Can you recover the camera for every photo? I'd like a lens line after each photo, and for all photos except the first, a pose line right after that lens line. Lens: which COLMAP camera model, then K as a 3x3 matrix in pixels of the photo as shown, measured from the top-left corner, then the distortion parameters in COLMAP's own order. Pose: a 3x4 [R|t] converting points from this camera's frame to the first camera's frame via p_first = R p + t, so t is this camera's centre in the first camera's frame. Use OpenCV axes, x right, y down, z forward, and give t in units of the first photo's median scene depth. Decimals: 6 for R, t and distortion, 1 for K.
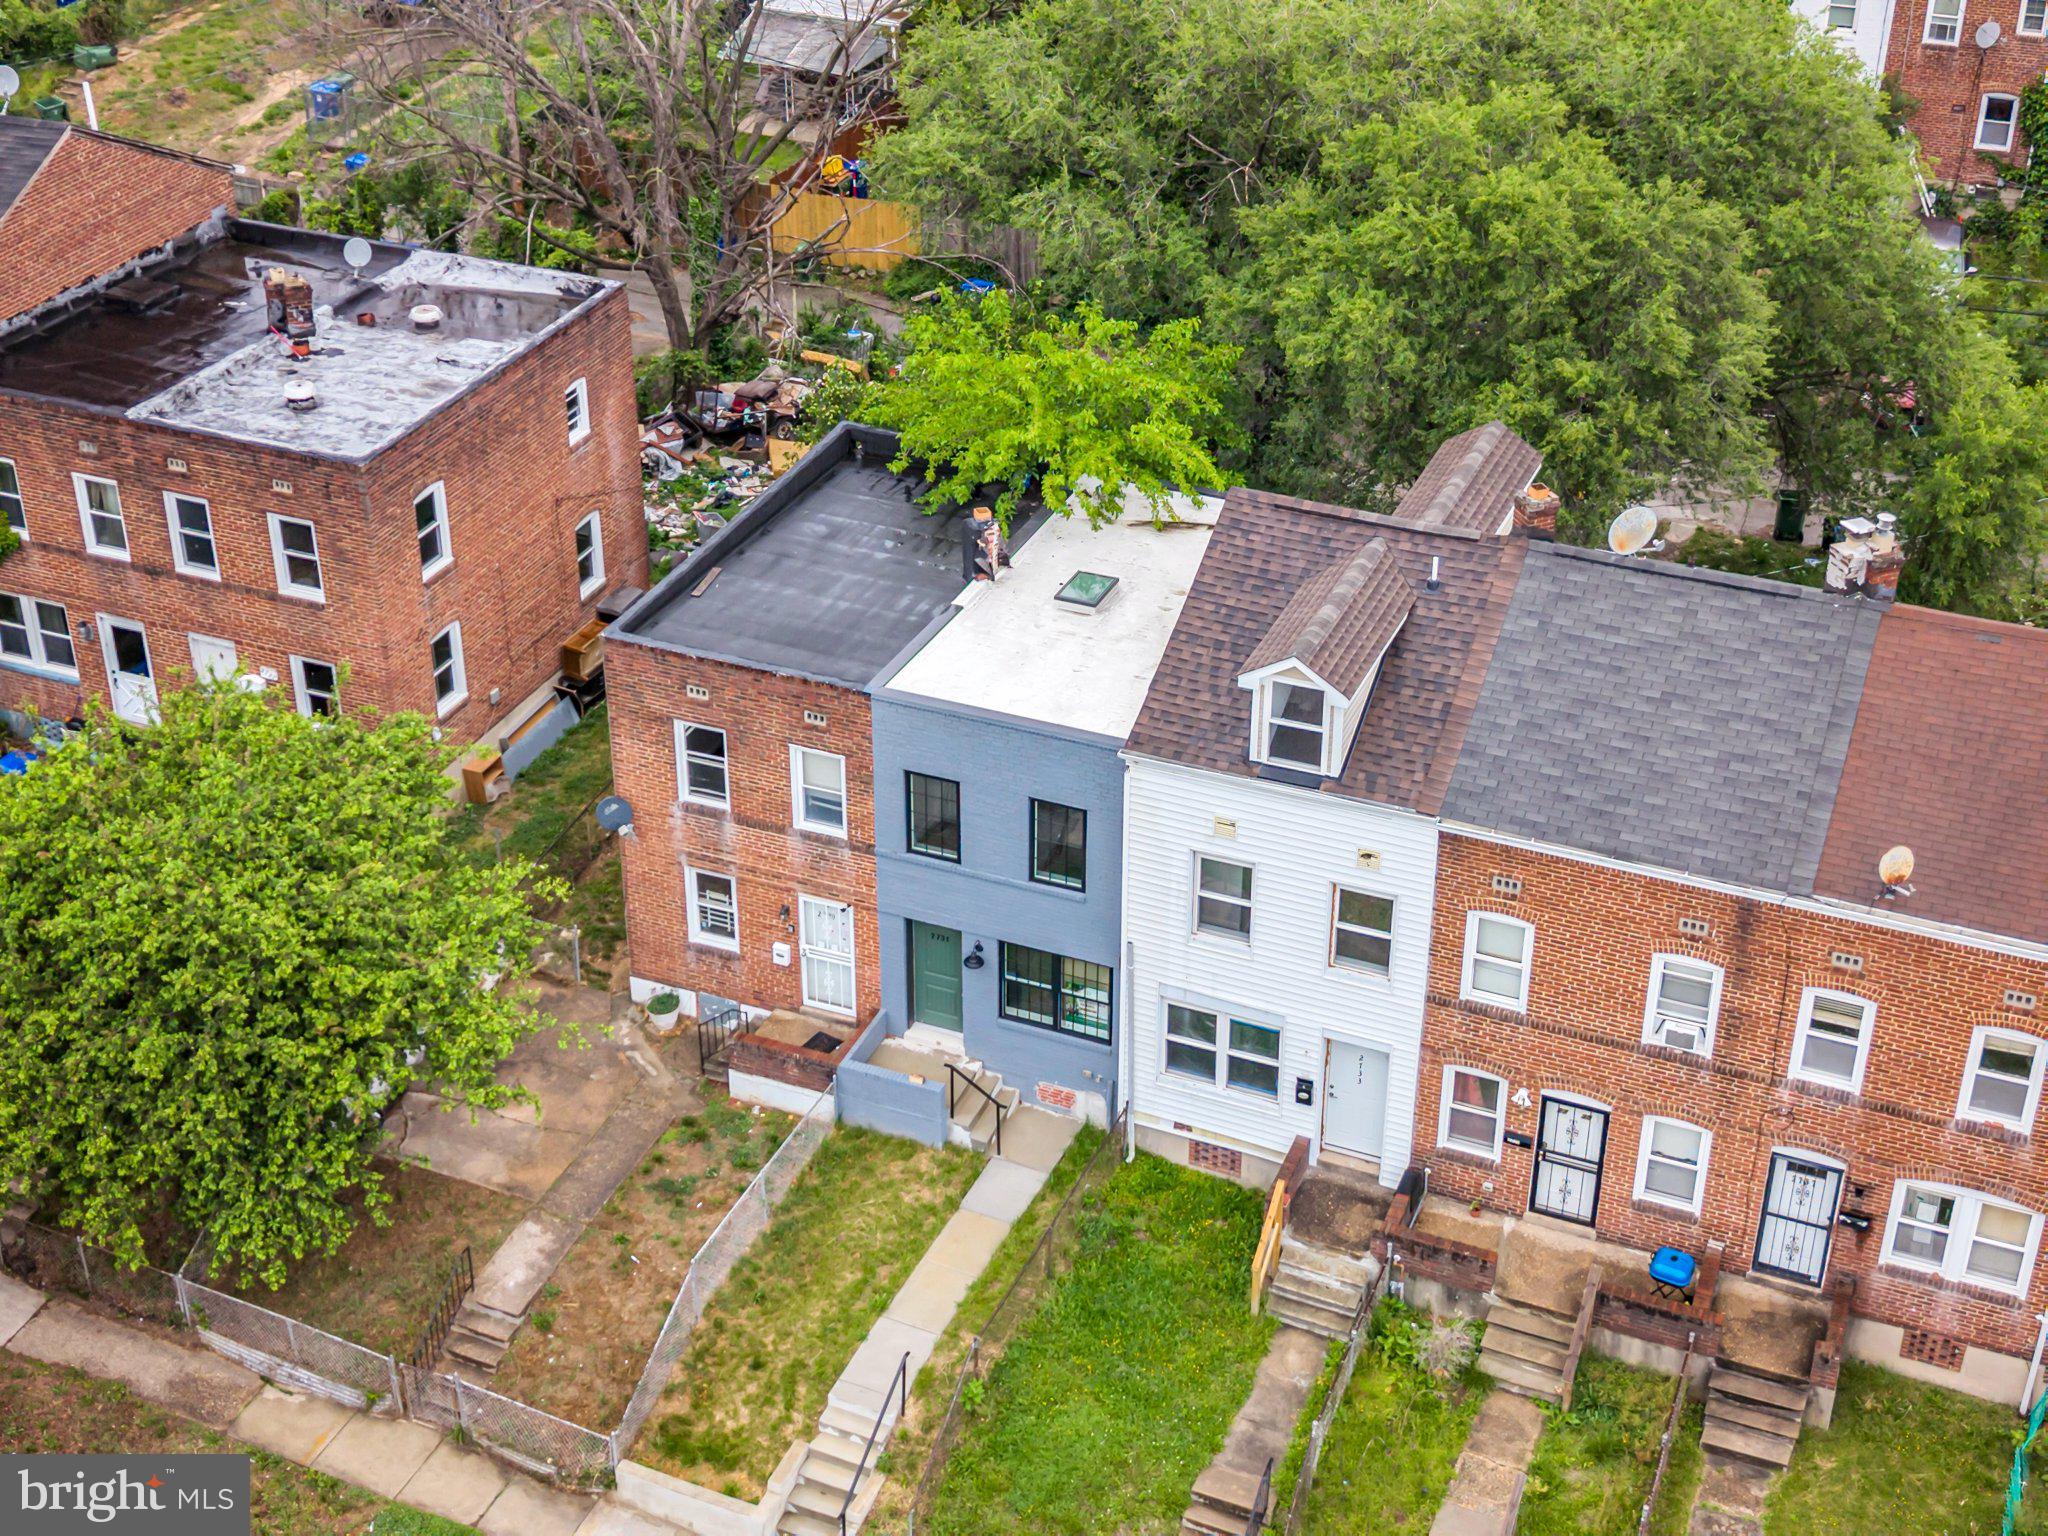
lens RADIAL K [[2720.6, 0, 1029.4], [0, 2720.6, 713.1], [0, 0, 1]] dist [0.206007, -0.730687]
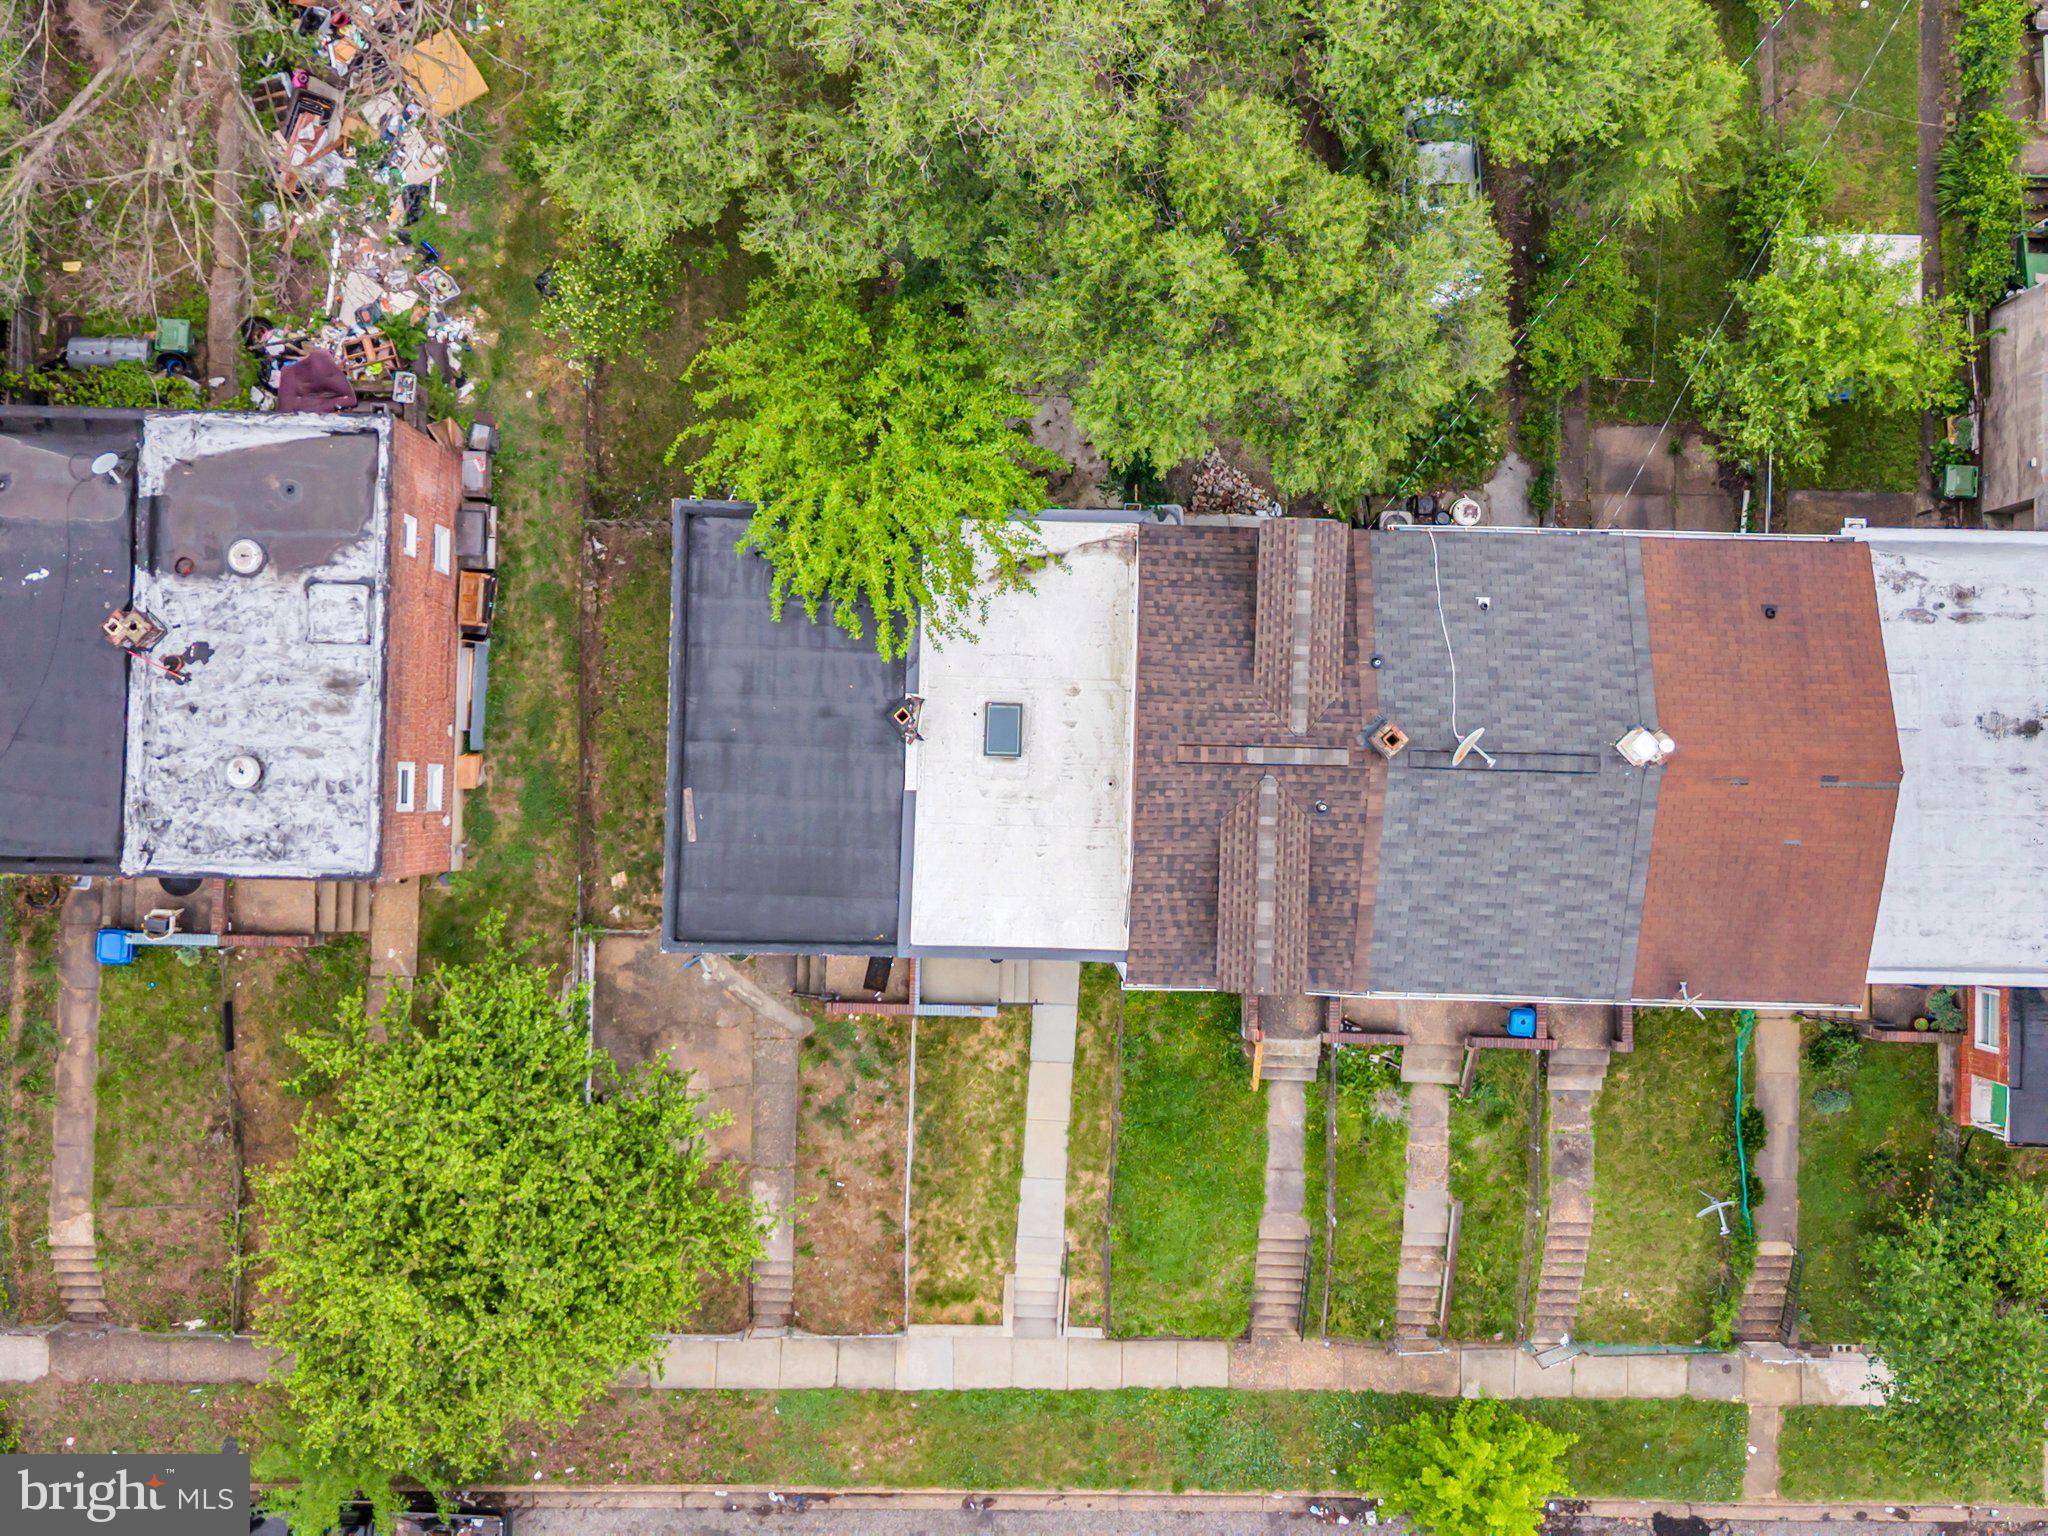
lens RADIAL K [[2720.6, 0, 1029.4], [0, 2720.6, 713.1], [0, 0, 1]] dist [0.206007, -0.730687]
pose [[0.932175, -0.361580, 0.017578, 0.014746], [0.174816, 0.492144, 0.852780, -1.132206], [-0.316999, -0.791868, 0.521975, 0.403029]]
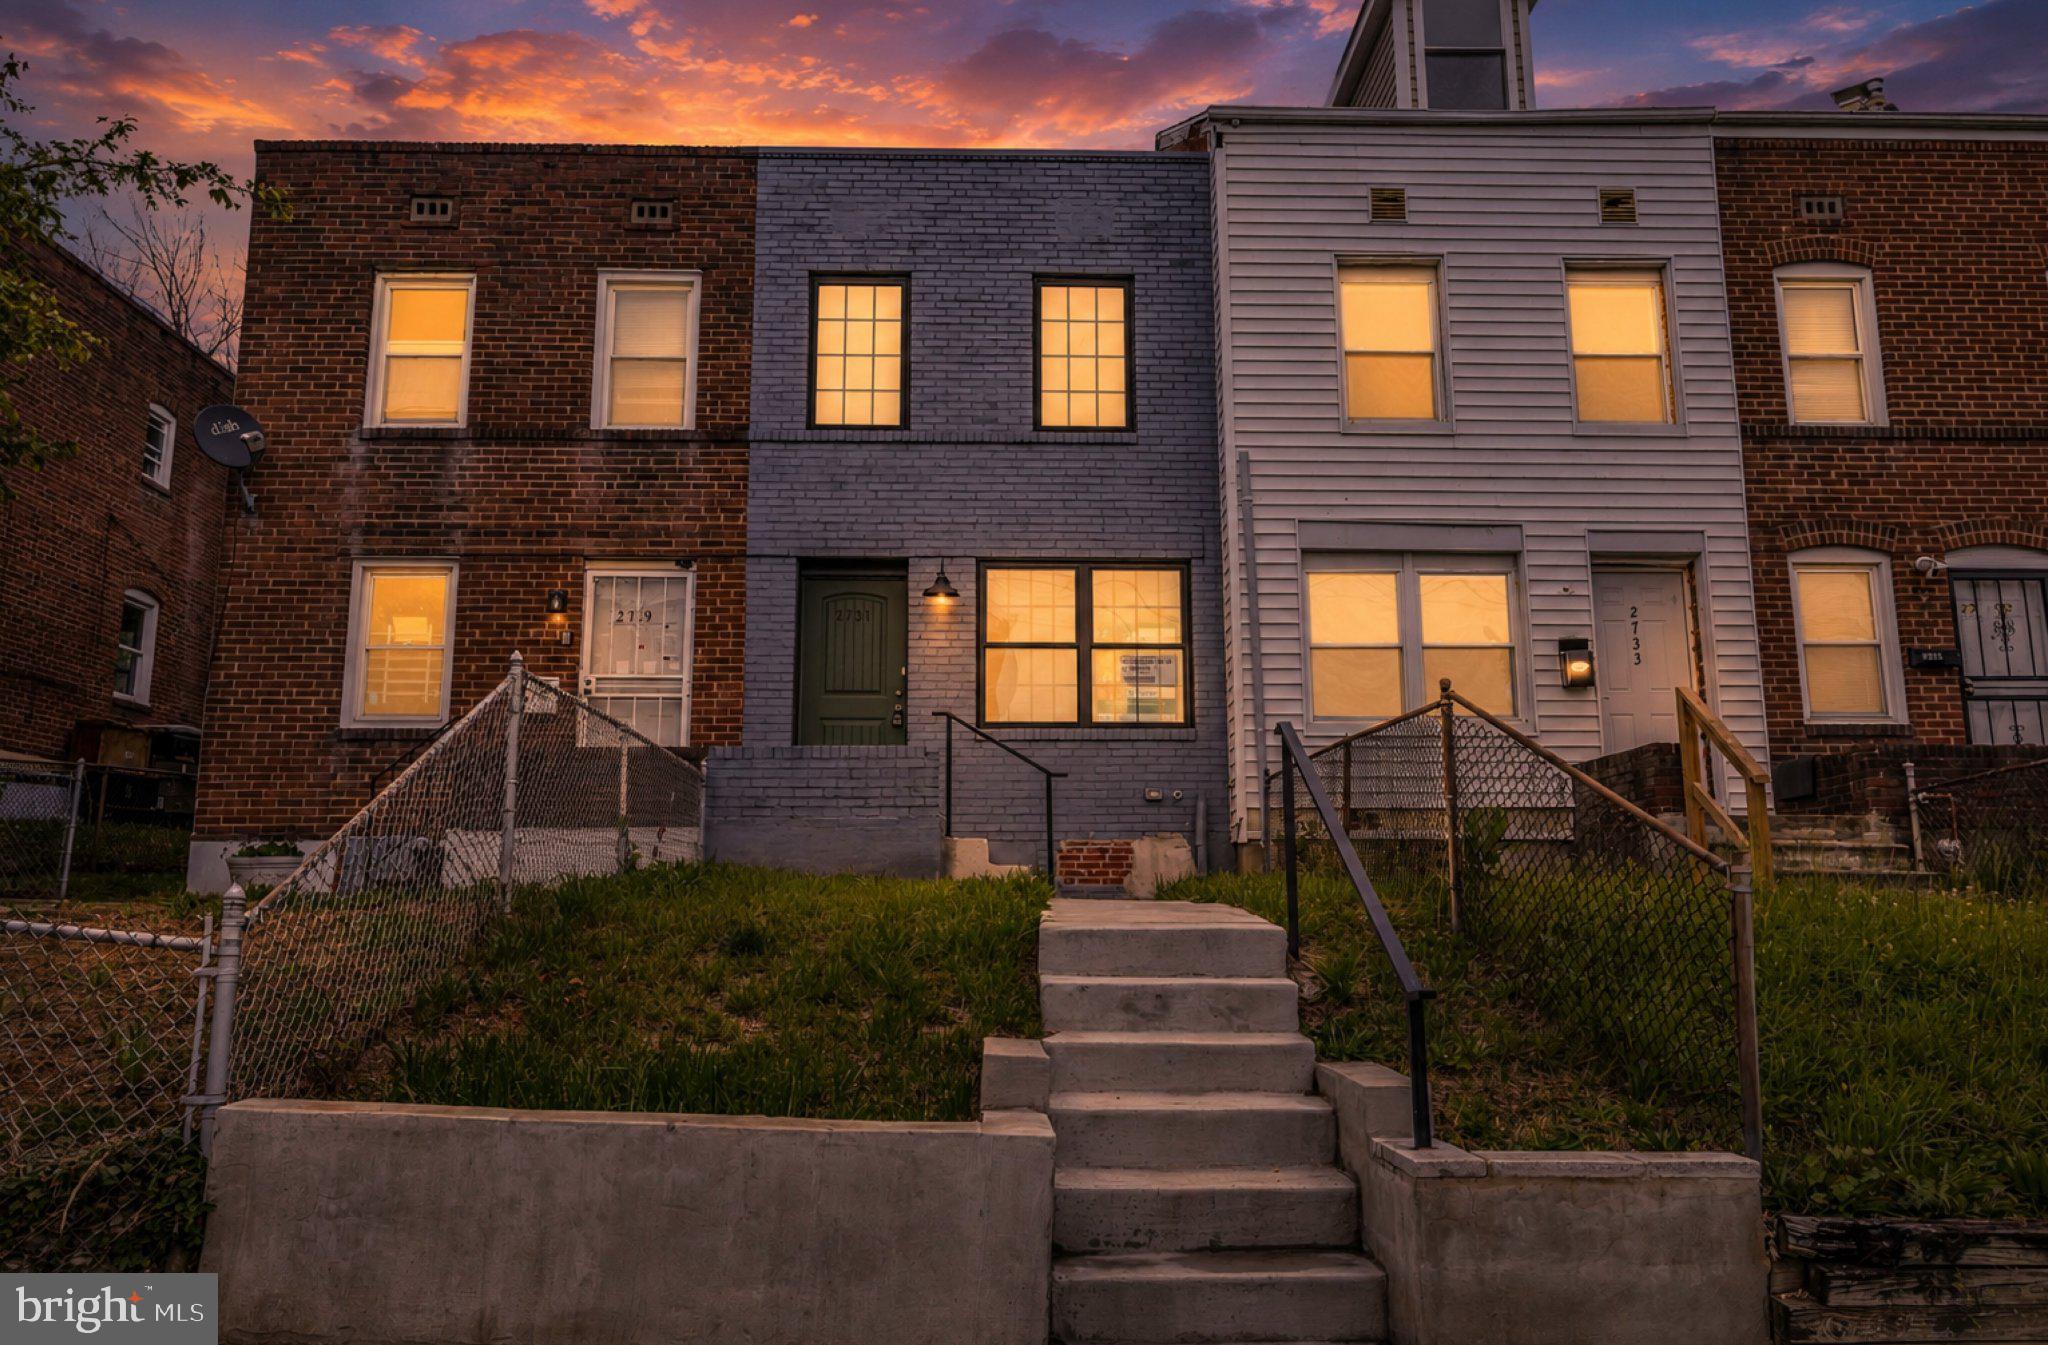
lens RADIAL K [[1485.2, 0, 1024.0], [0, 1485.2, 672.5], [0, 0, 1]] dist [-0.003544, 0.003757]
pose [[0.912664, 0.066565, 0.403253, -0.130499], [0.212097, 0.766260, -0.606515, 0.300869], [-0.349369, 0.639073, 0.685220, 0.815960]]
